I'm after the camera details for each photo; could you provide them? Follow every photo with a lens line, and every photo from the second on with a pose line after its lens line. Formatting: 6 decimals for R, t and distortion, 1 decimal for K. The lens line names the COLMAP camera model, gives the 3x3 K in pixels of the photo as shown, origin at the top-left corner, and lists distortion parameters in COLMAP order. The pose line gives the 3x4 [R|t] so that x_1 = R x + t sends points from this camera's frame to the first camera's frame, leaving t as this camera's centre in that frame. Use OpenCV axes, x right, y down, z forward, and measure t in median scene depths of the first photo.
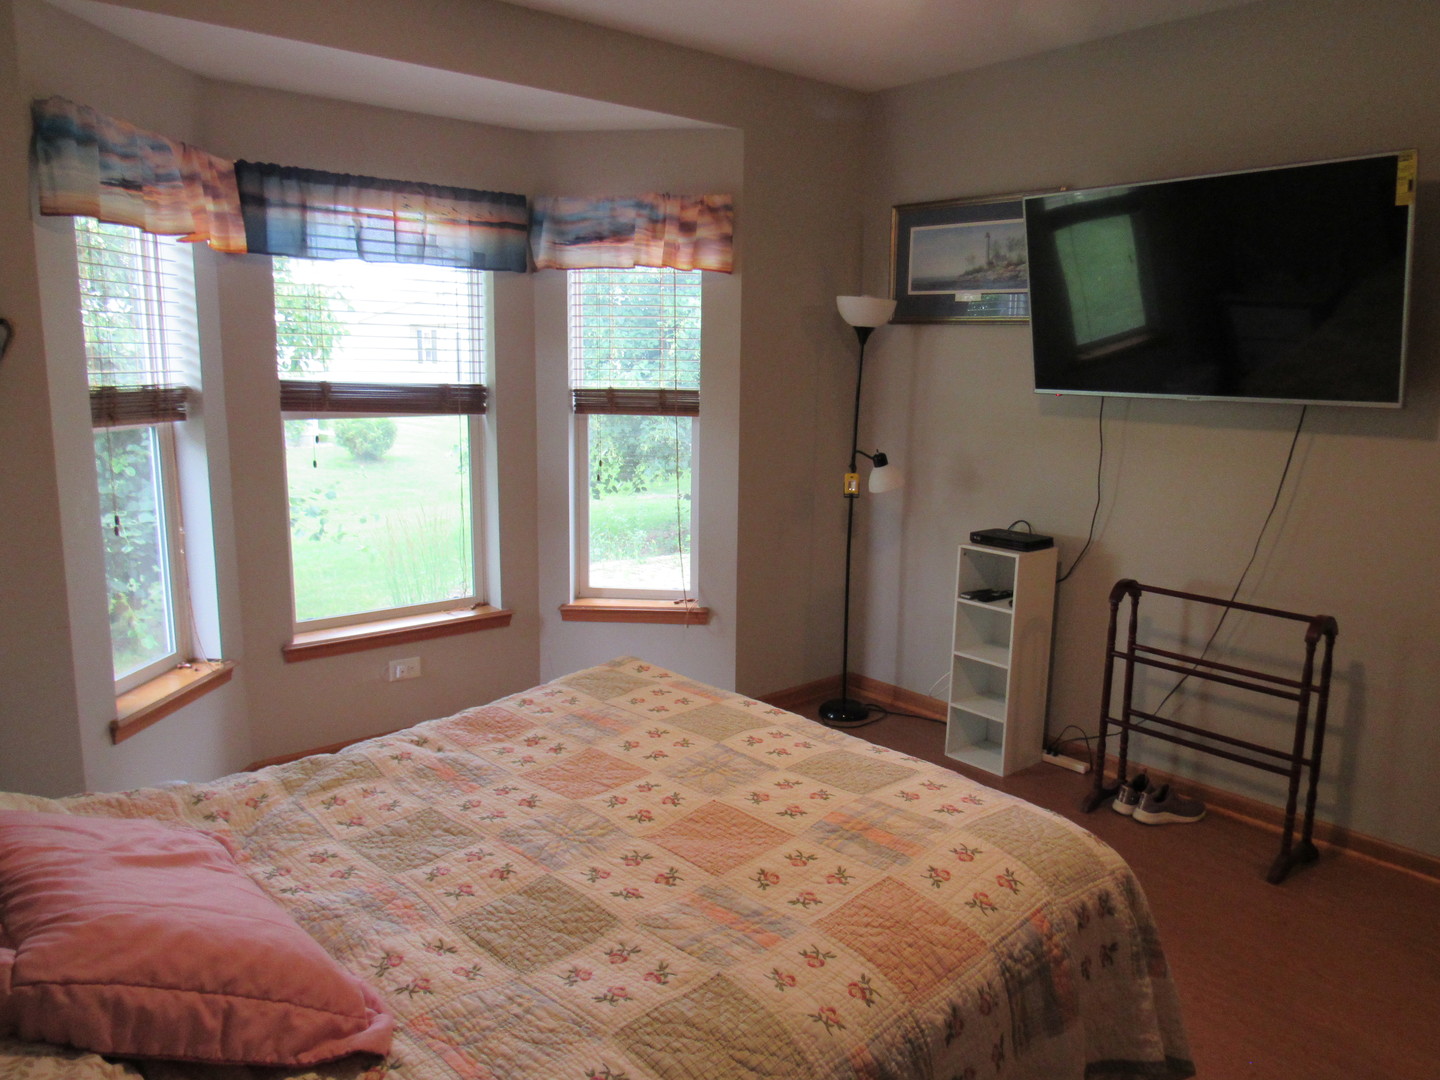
lens RADIAL K [[1030.2, 0, 730.0], [0, 1030.2, 538.0], [0, 0, 1]] dist [-0.031306, 0.010160]
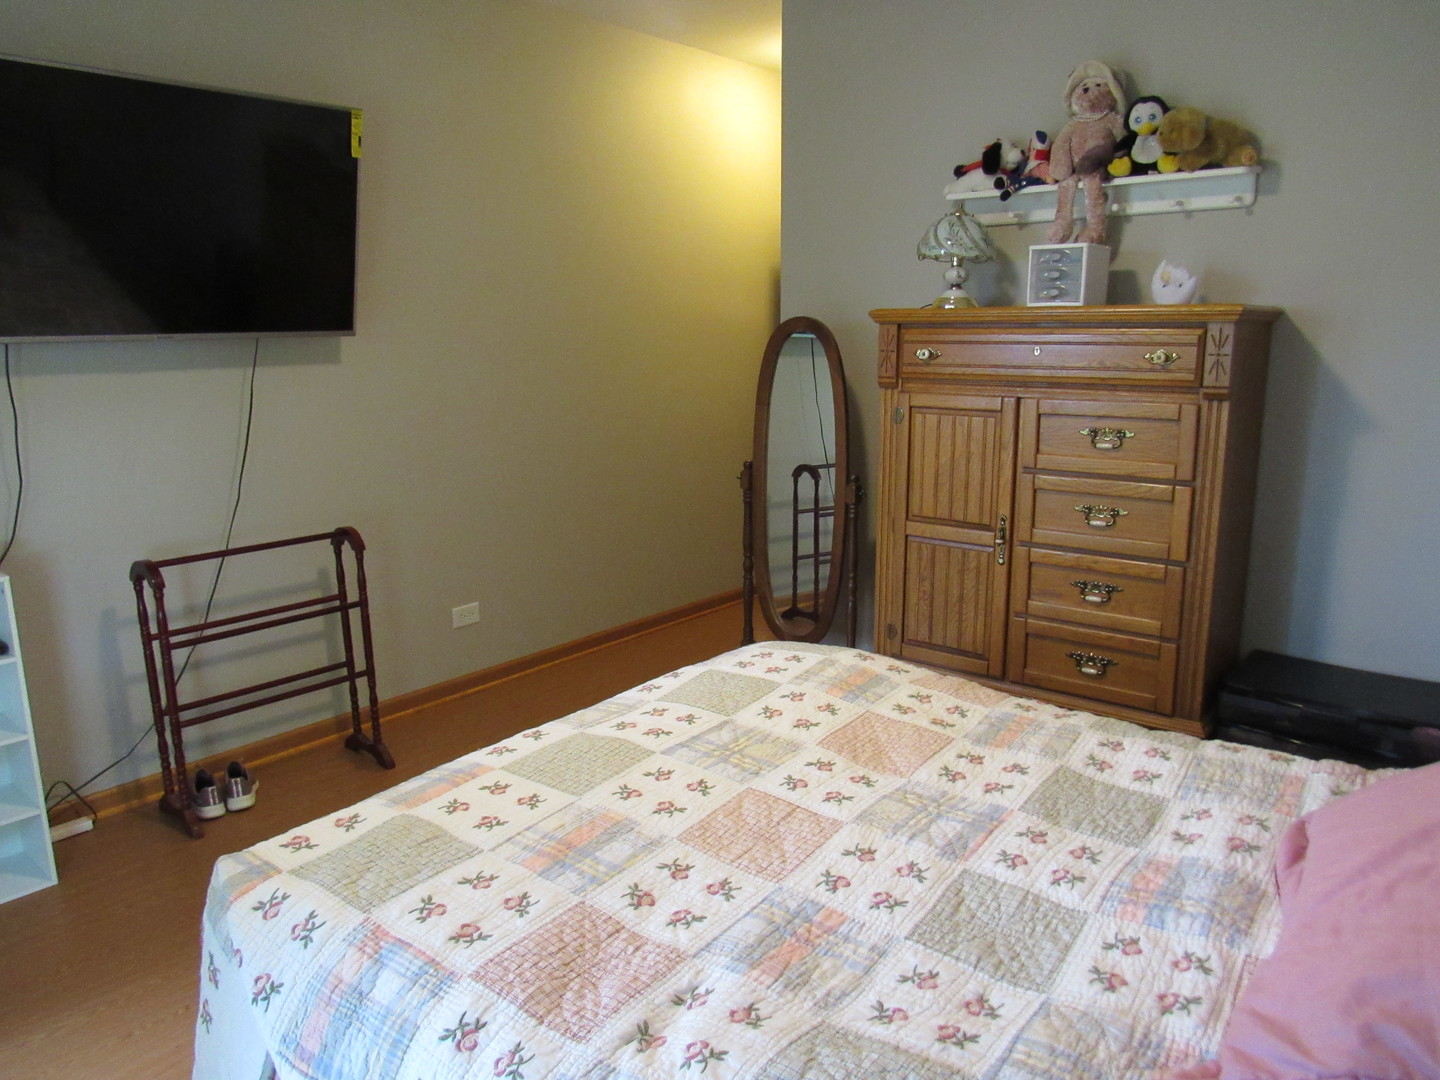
lens RADIAL K [[1030.2, 0, 717.7], [0, 1030.2, 535.9], [0, 0, 1]] dist [-0.031306, 0.010160]
pose [[-0.160399, -0.213847, 0.963609, -0.657881], [0.178343, 0.953902, 0.241380, -0.130697], [-0.970807, 0.210570, -0.114867, 0.872219]]
